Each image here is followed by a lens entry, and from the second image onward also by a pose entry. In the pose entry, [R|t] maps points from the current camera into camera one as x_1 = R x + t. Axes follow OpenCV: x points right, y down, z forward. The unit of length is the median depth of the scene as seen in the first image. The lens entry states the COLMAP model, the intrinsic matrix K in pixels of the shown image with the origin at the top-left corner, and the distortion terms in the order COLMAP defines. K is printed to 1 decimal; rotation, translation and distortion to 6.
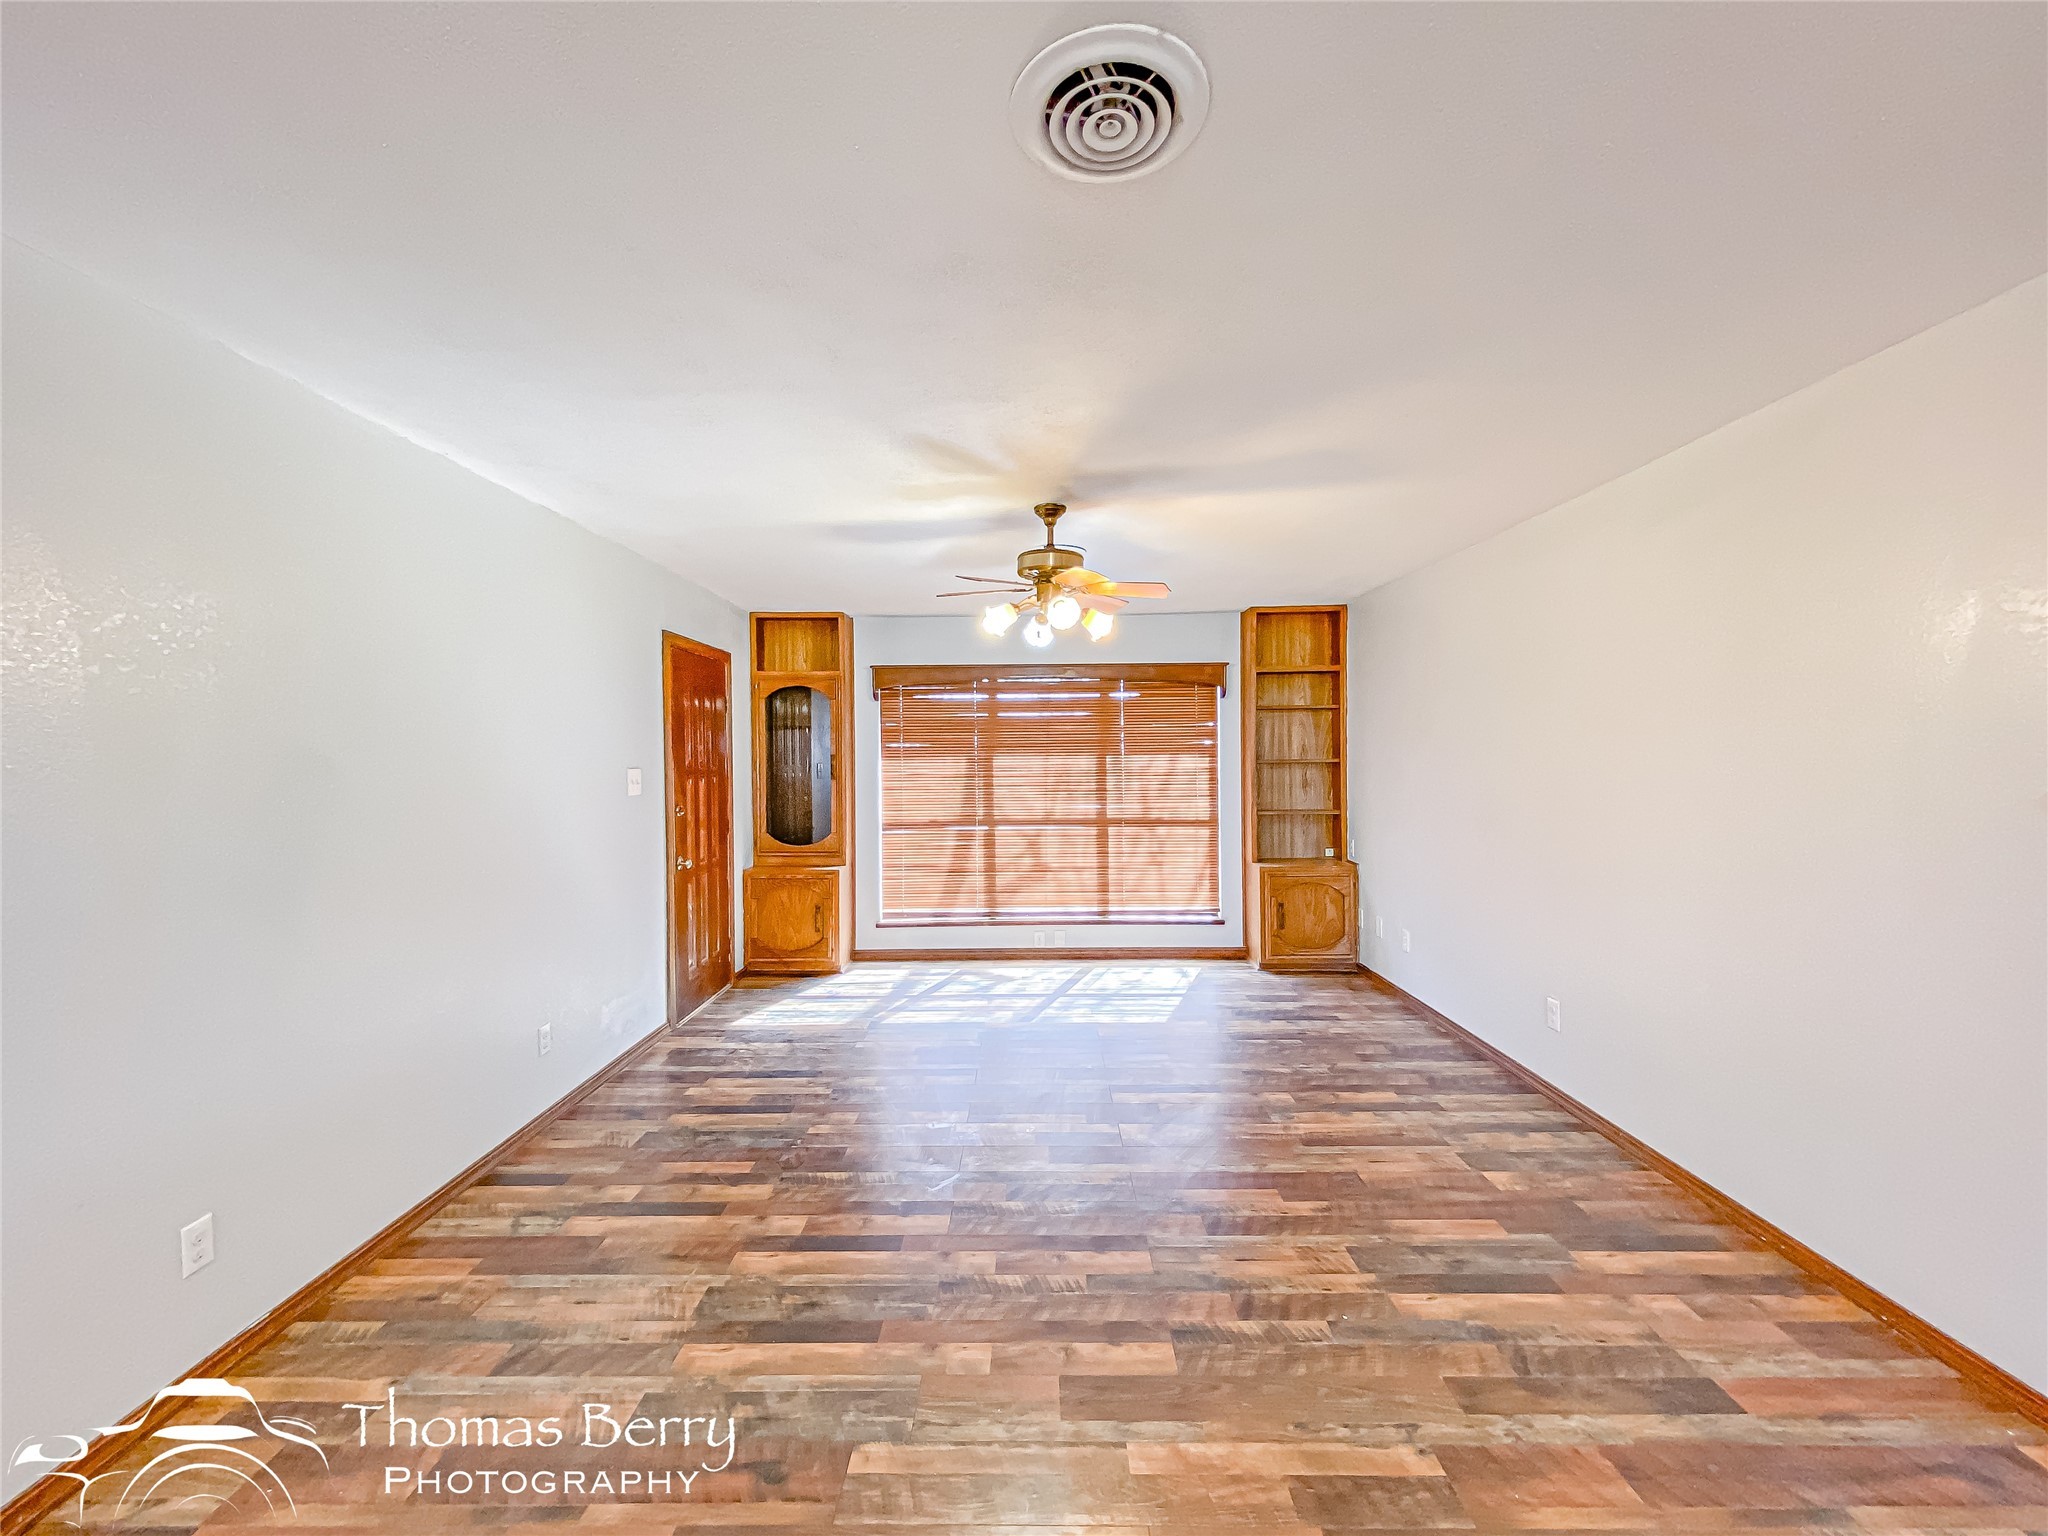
lens RADIAL K [[847.9, 0, 1033.0], [0, 847.9, 765.1], [0, 0, 1]] dist [0.001760, -0.001302]
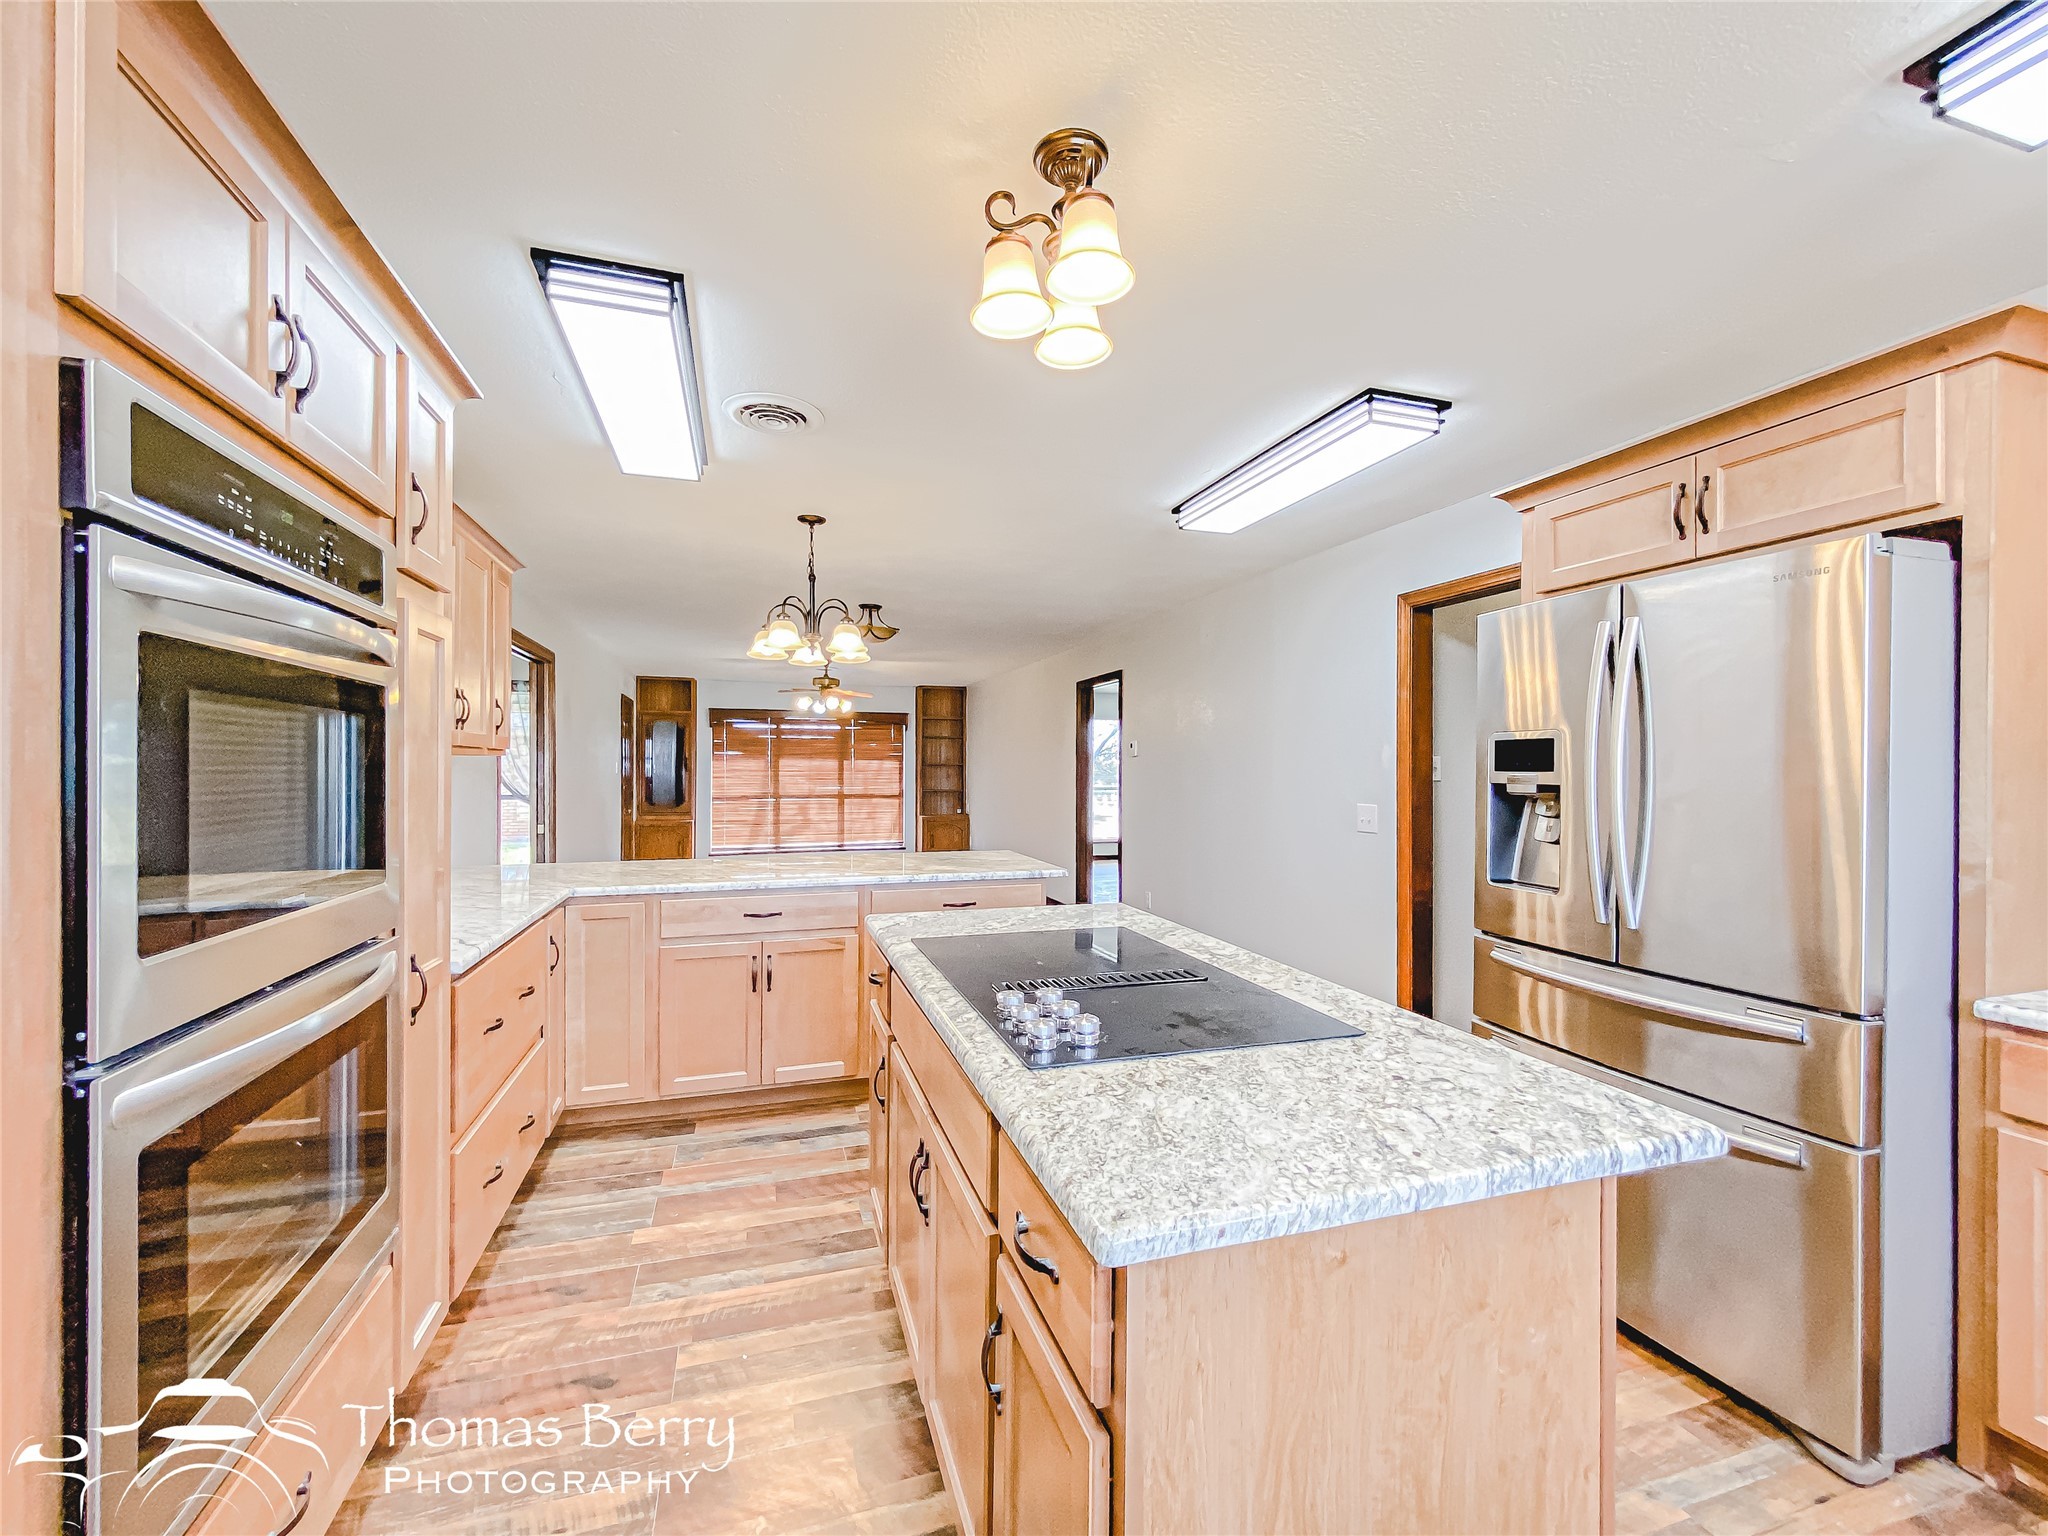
lens RADIAL K [[847.9, 0, 1044.0], [0, 847.9, 766.5], [0, 0, 1]] dist [0.001760, -0.001302]
pose [[0.946215, 0.013087, 0.323275, -0.100508], [-0.007209, 0.999786, -0.019374, 0.035753], [-0.323459, 0.016001, 0.946107, -0.910175]]
